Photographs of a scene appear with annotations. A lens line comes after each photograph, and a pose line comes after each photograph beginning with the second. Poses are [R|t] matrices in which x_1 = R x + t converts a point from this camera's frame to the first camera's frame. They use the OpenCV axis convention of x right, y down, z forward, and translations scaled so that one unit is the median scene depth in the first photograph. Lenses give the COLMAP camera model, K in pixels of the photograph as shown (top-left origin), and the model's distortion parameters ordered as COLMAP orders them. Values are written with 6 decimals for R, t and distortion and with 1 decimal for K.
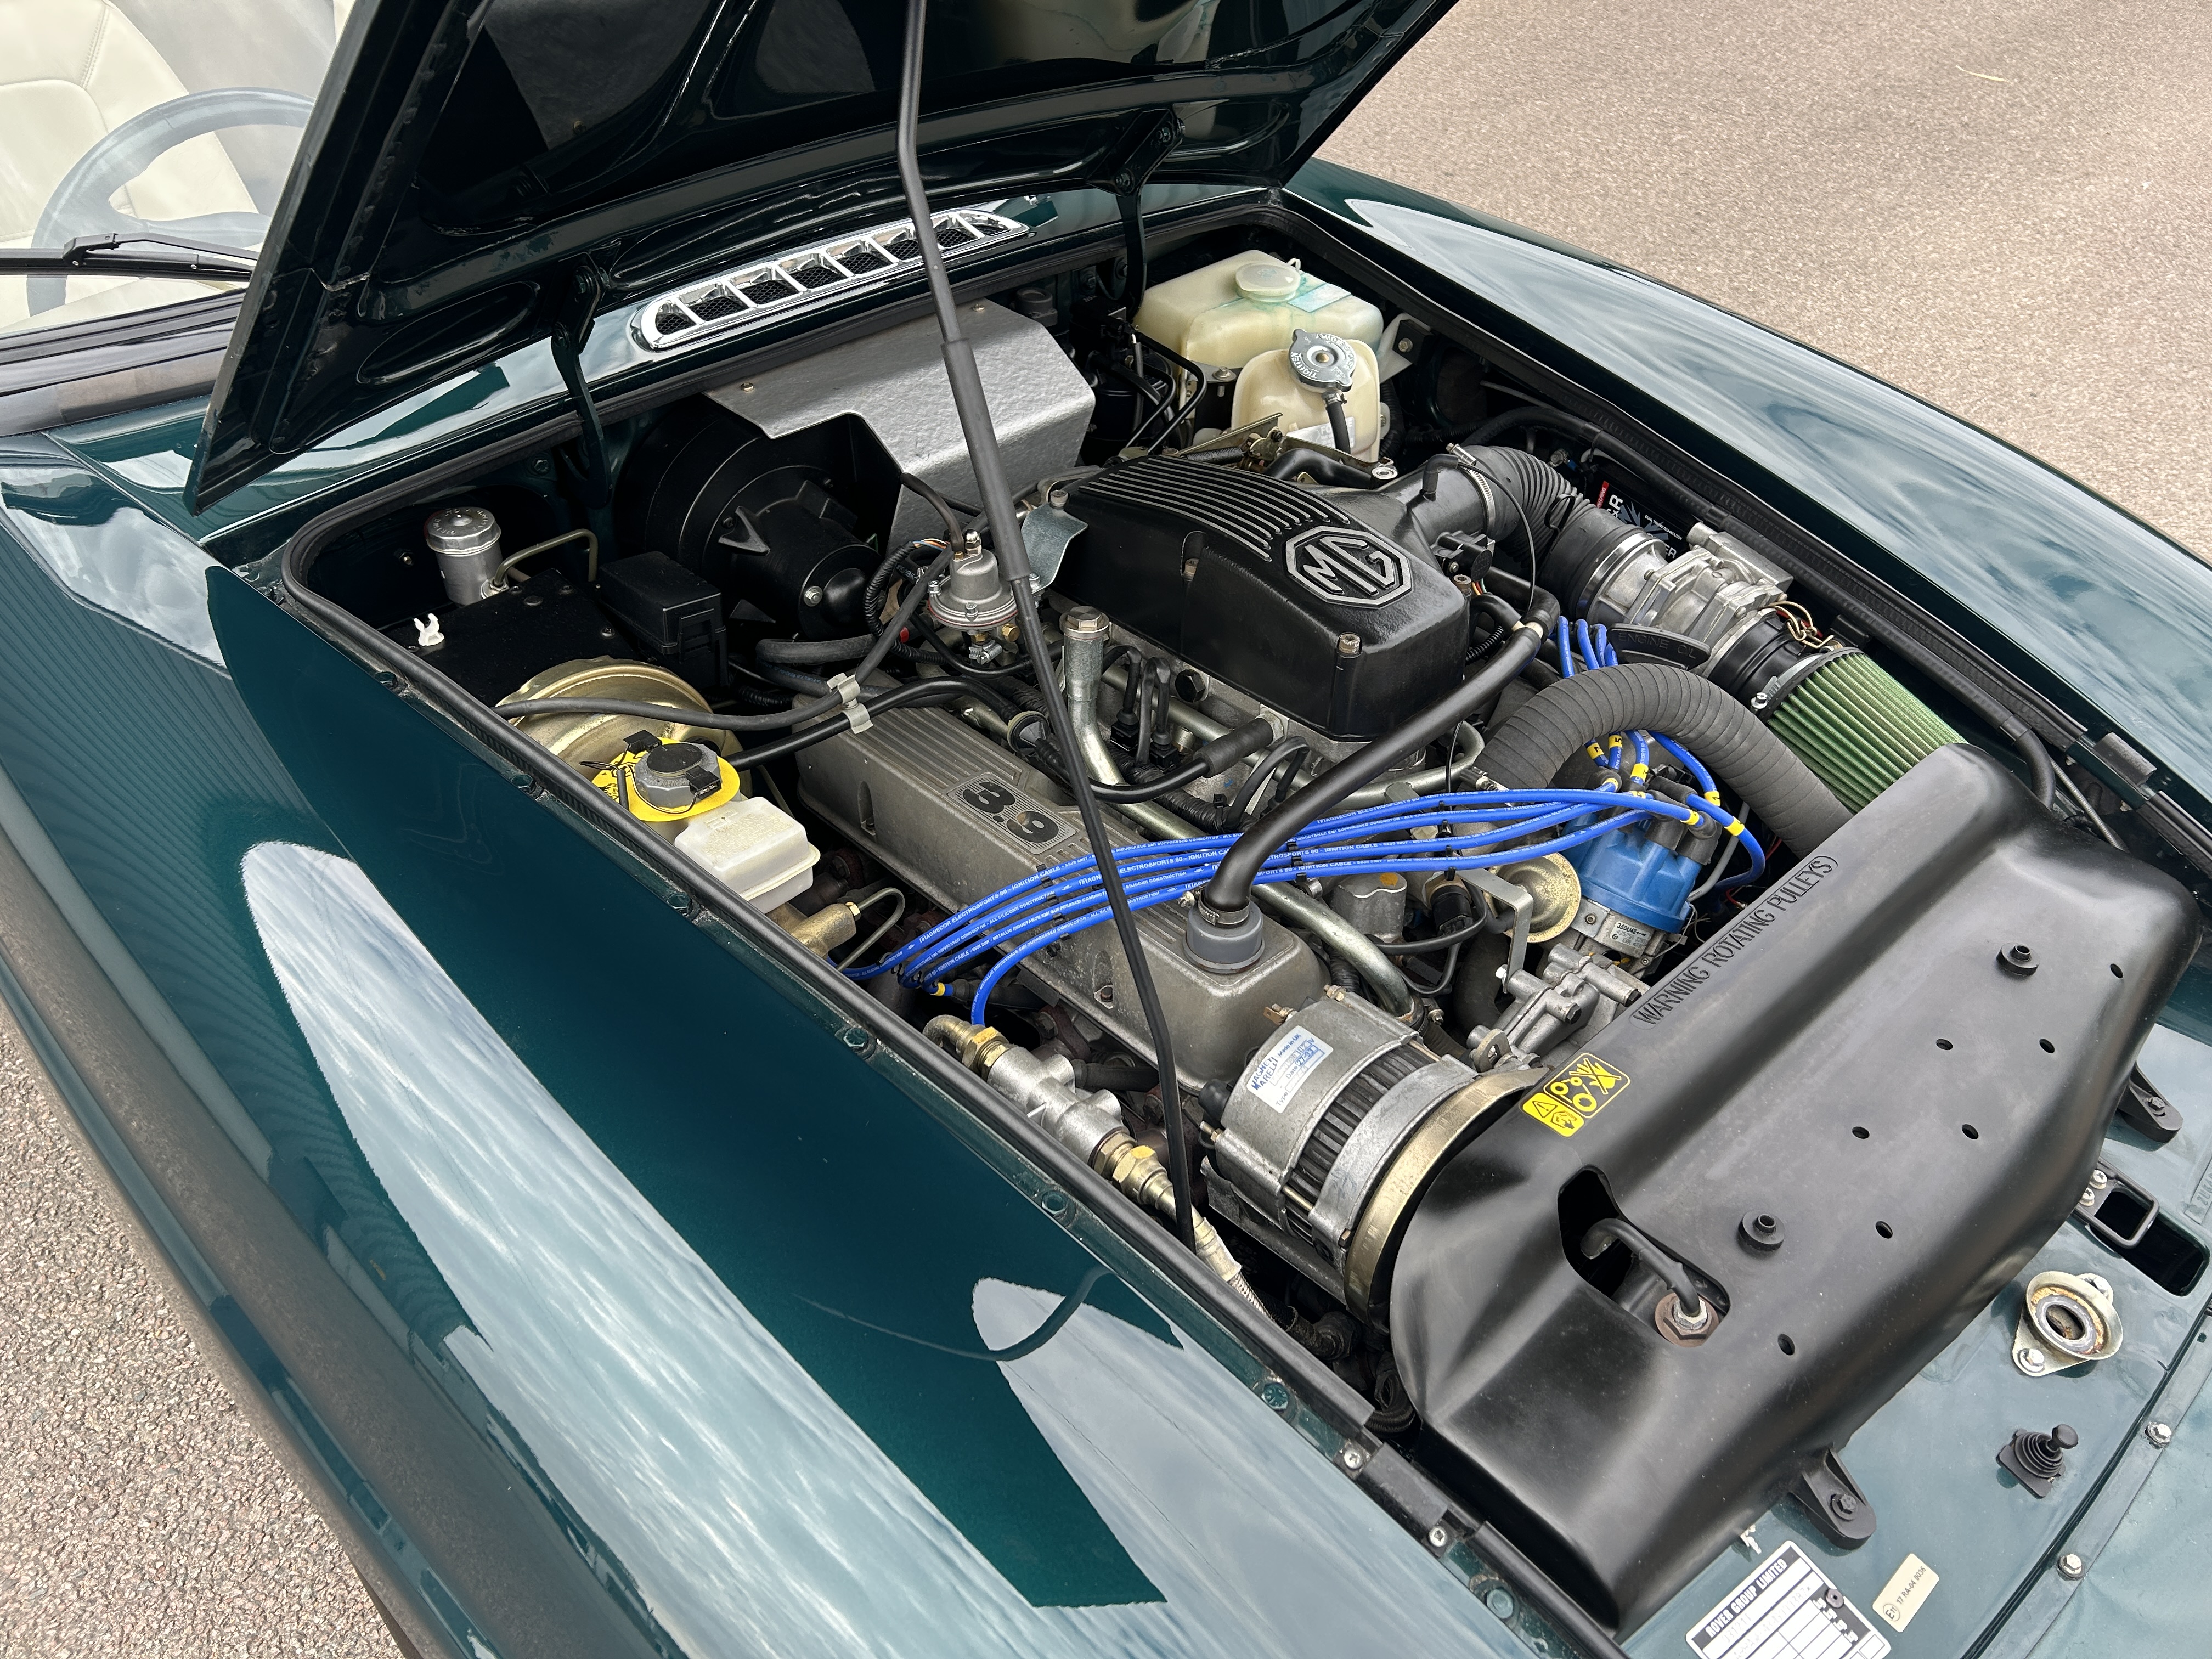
lens RADIAL K [[1661.9, 0, 1112.2], [0, 1661.9, 835.5], [0, 0, 1]] dist [0.059601, -0.065655]
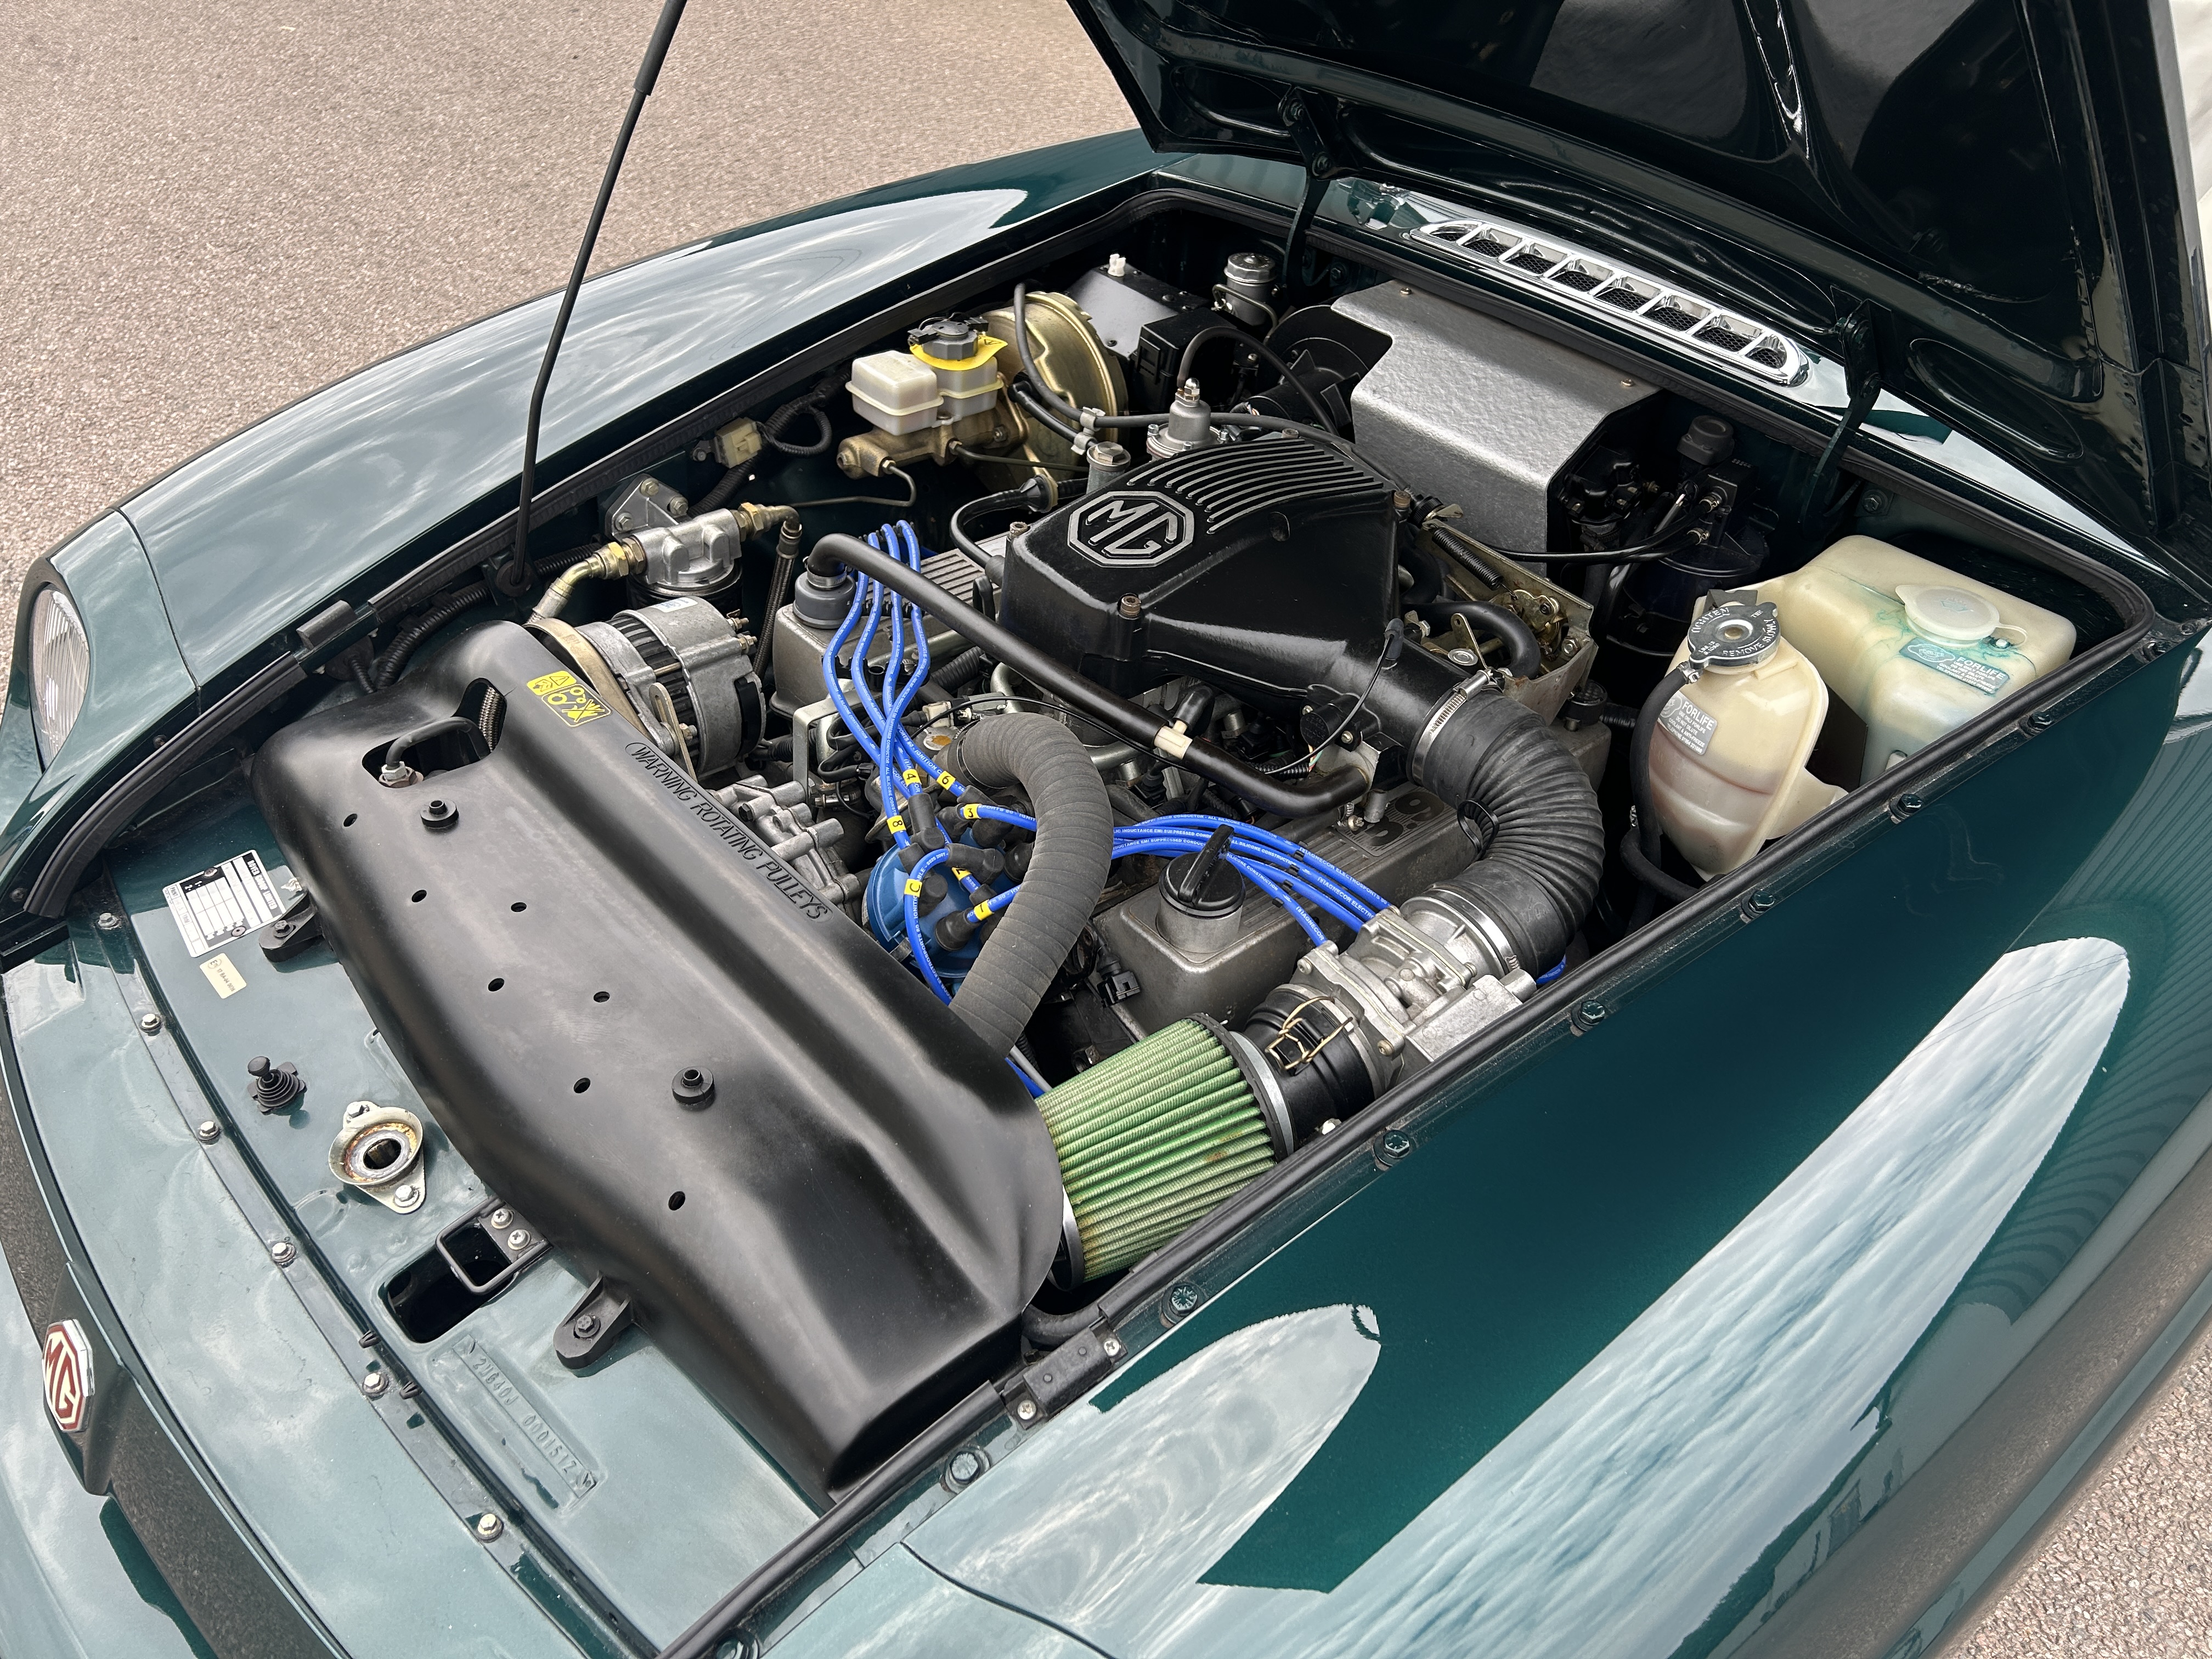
lens RADIAL K [[1661.9, 0, 1112.2], [0, 1661.9, 835.5], [0, 0, 1]] dist [0.059601, -0.065655]
pose [[-0.012109, 0.621777, -0.783100, 1.201888], [-0.685161, 0.565249, 0.459399, -0.585932], [0.728291, 0.542113, 0.419173, 0.754537]]
